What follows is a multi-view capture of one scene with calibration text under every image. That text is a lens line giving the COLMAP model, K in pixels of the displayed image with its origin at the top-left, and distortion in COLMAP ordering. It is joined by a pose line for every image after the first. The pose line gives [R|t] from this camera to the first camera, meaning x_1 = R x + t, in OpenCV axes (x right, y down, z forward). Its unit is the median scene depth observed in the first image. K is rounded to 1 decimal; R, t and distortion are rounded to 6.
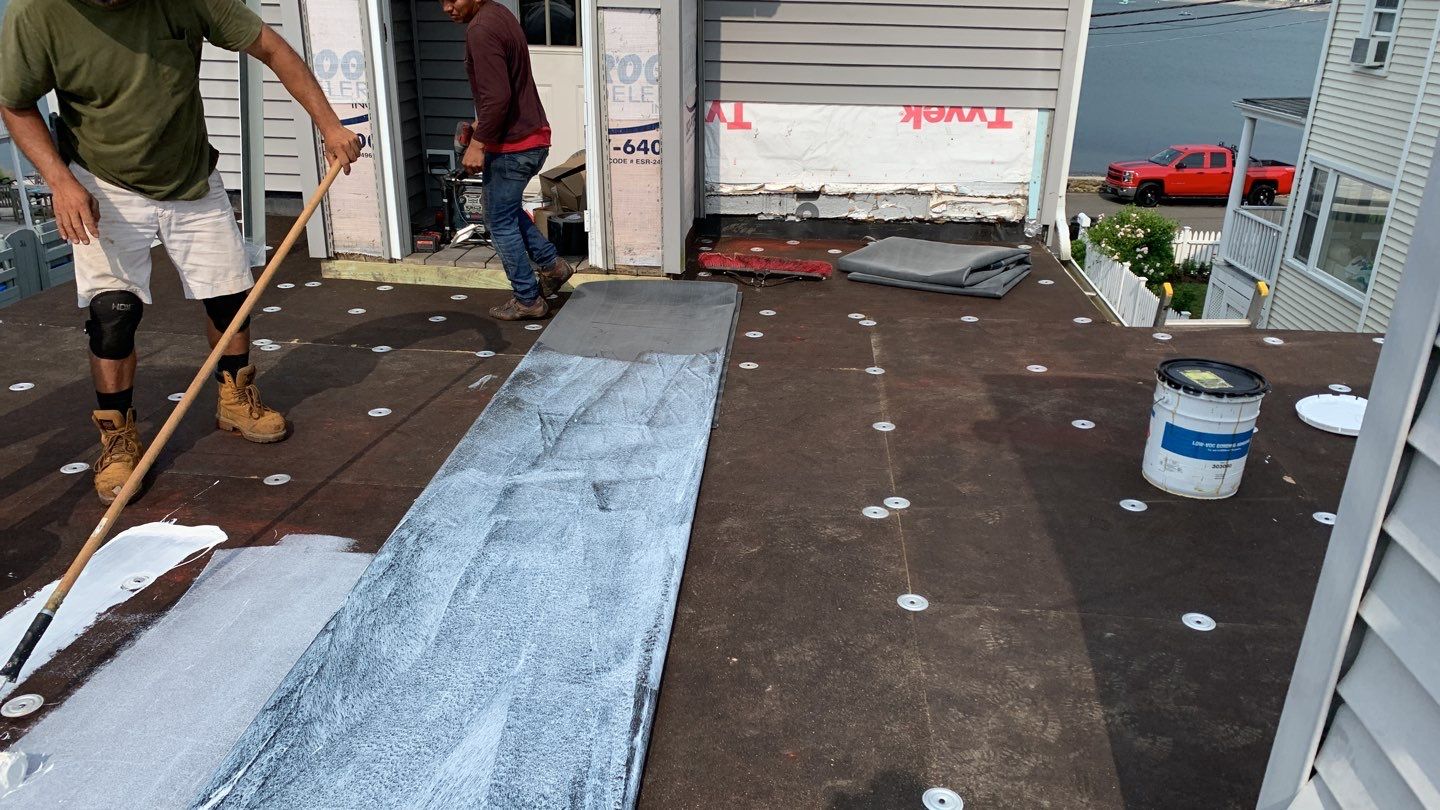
lens RADIAL K [[1122.5, 0, 716.0], [0, 1122.5, 422.7], [0, 0, 1]] dist [0.092024, -0.185349]
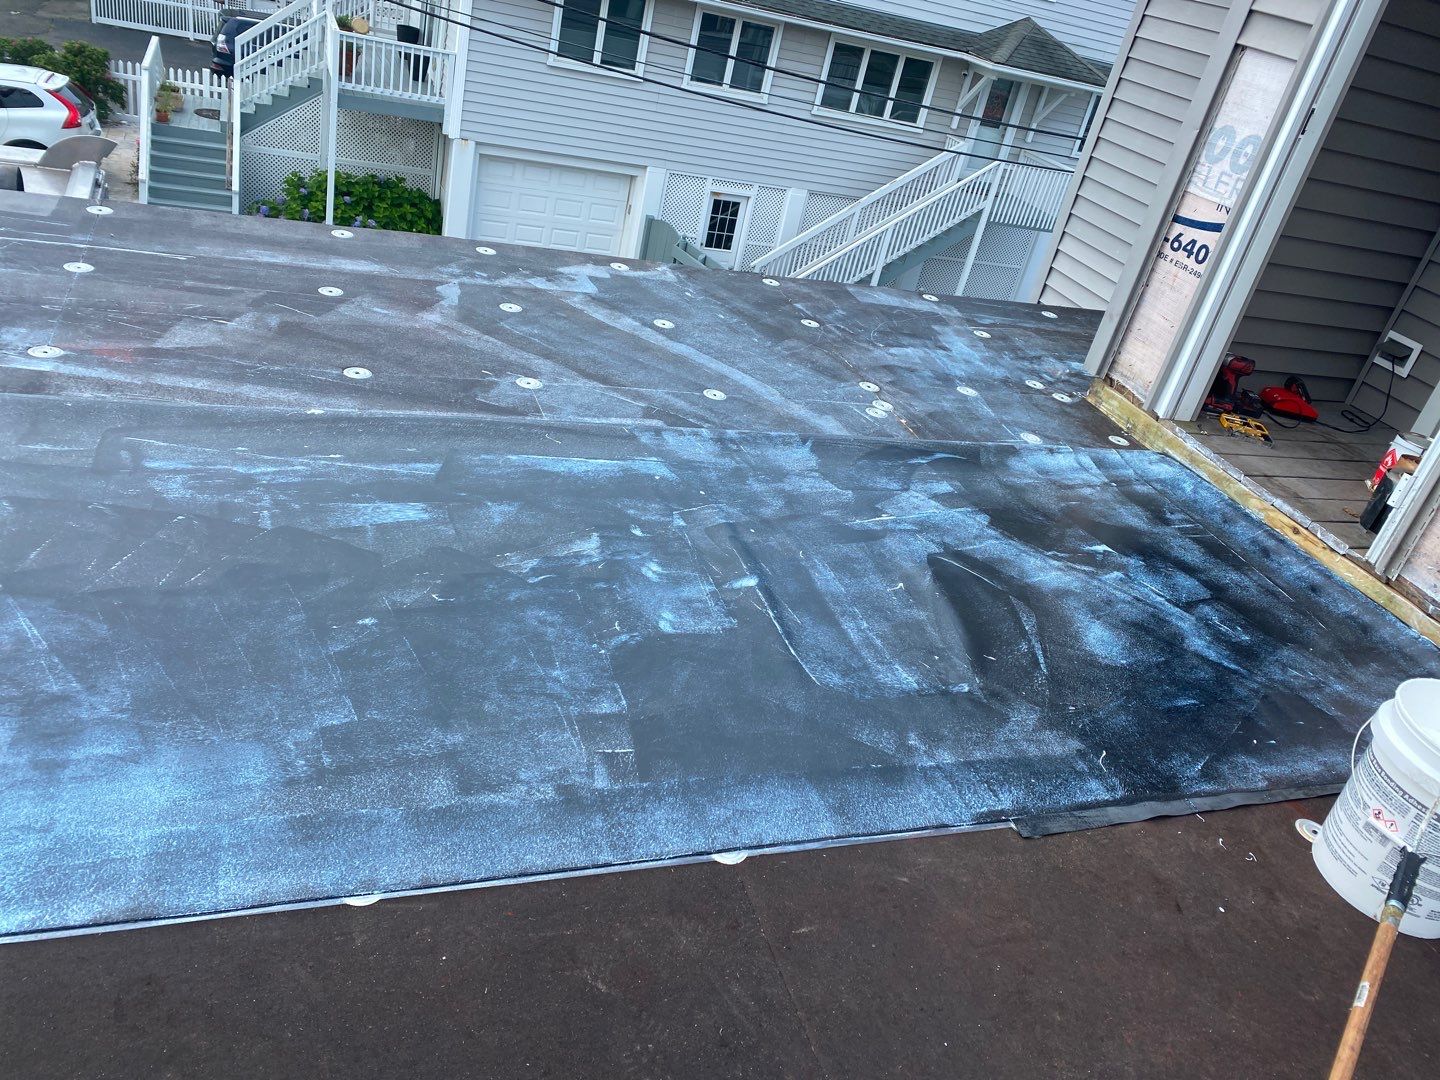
lens RADIAL K [[1109.0, 0, 723.7], [0, 1109.0, 539.8], [0, 0, 1]] dist [0.013721, -0.012617]
pose [[0.400780, 0.511506, -0.760090, 0.171757], [-0.520017, 0.810048, 0.270932, -0.112141], [0.754293, 0.286676, 0.590643, 0.332185]]
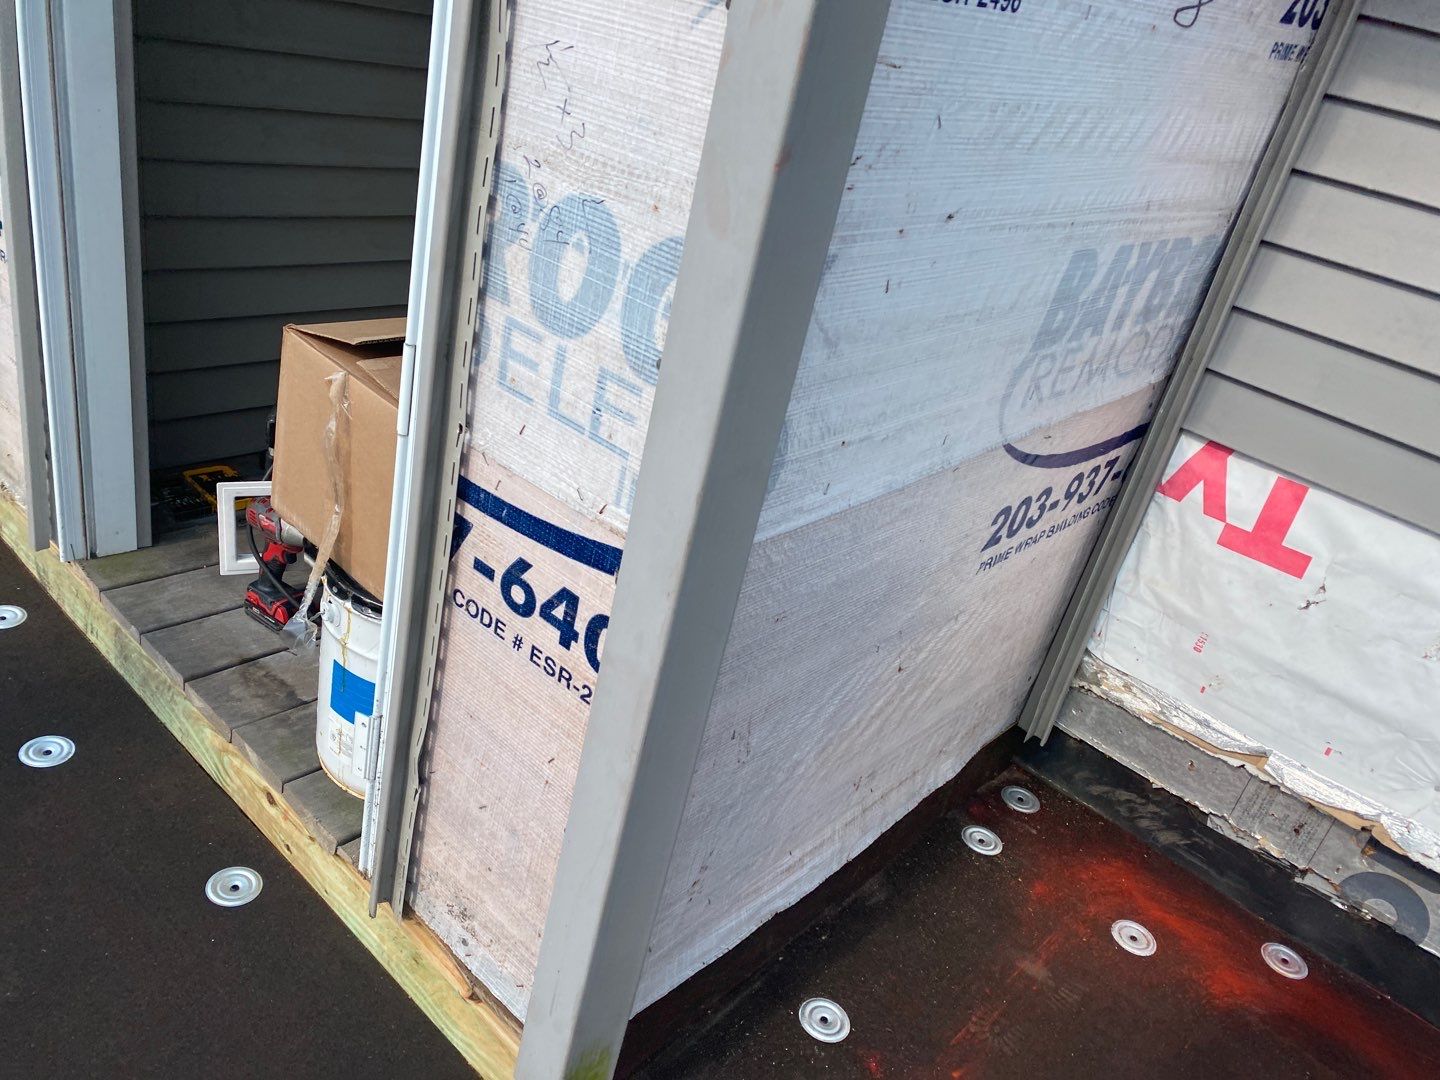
lens RADIAL K [[1106.7, 0, 694.4], [0, 1106.7, 561.6], [0, 0, 1]] dist [0.024761, -0.008450]
pose [[0.773432, 0.426699, -0.468754, 0.042973], [-0.404414, 0.901611, 0.153449, -0.246719], [0.488110, 0.070889, 0.869898, 0.684570]]
